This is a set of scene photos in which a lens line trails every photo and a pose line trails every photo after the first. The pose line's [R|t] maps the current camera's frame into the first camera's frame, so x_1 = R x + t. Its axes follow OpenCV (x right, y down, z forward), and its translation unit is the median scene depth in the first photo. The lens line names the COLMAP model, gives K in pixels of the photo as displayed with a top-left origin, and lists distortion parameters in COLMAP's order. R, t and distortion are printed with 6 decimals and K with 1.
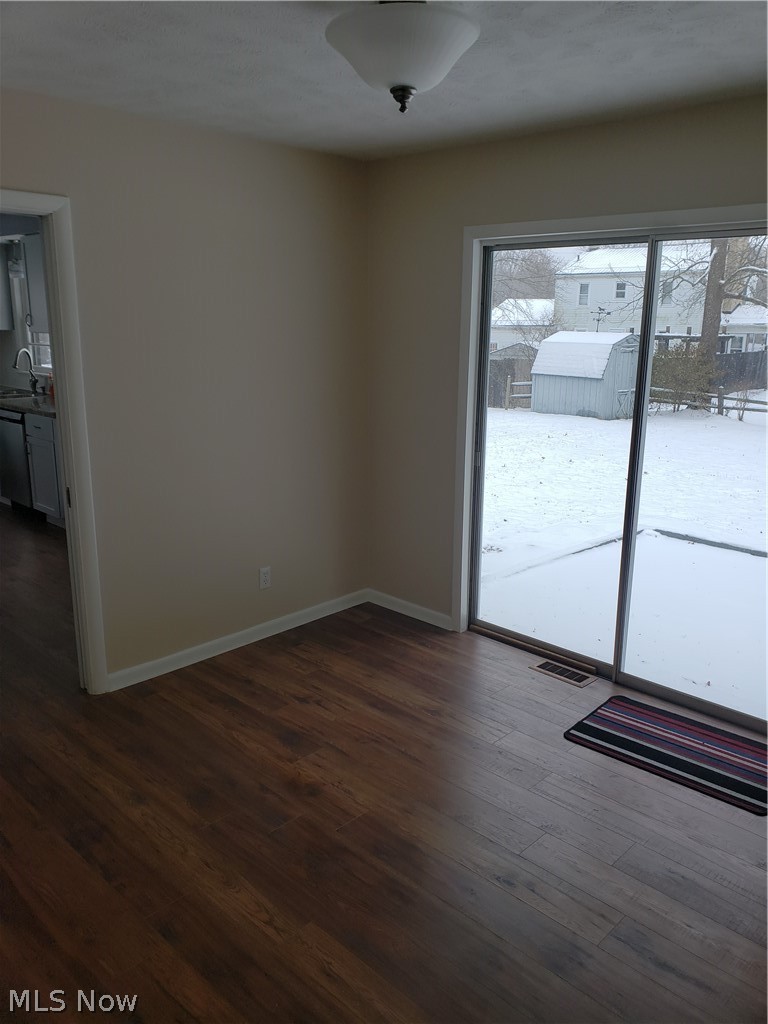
lens RADIAL K [[779.6, 0, 384.0], [0, 779.6, 512.0], [0, 0, 1]] dist [0.000637, 0.001201]
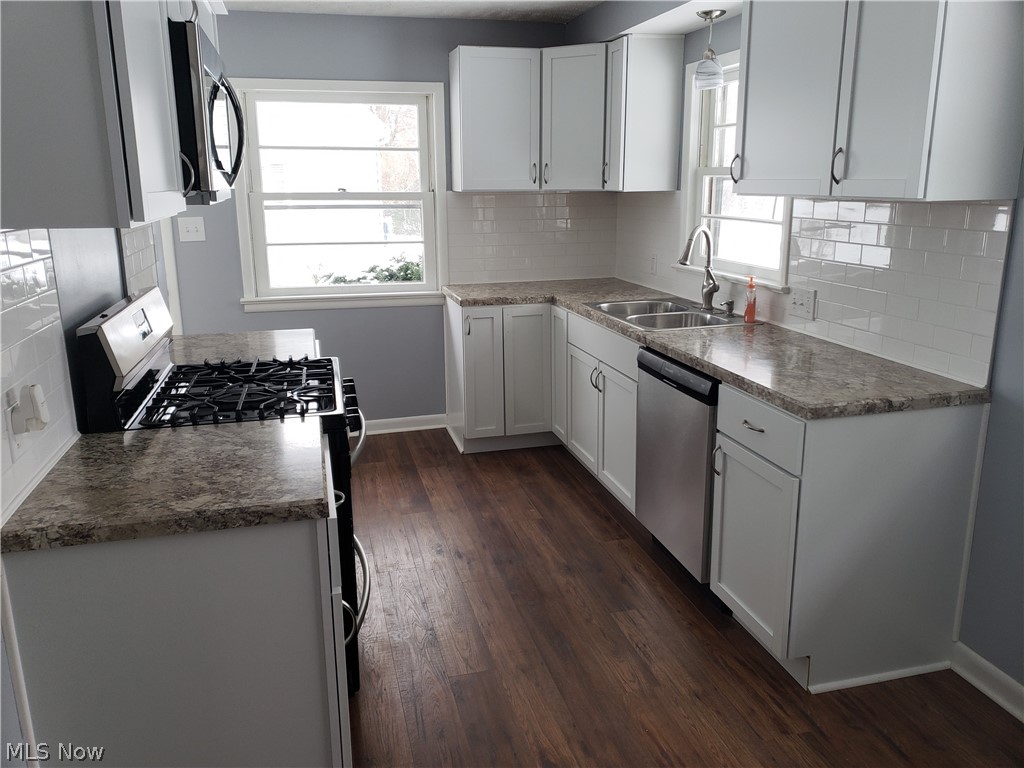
lens RADIAL K [[779.6, 0, 512.0], [0, 779.6, 384.0], [0, 0, 1]] dist [0.000637, 0.001201]
pose [[0.849844, 0.131729, -0.510307, -0.458323], [-0.122856, 0.991101, 0.051239, -0.182791], [0.512515, 0.019149, 0.858465, 0.765133]]
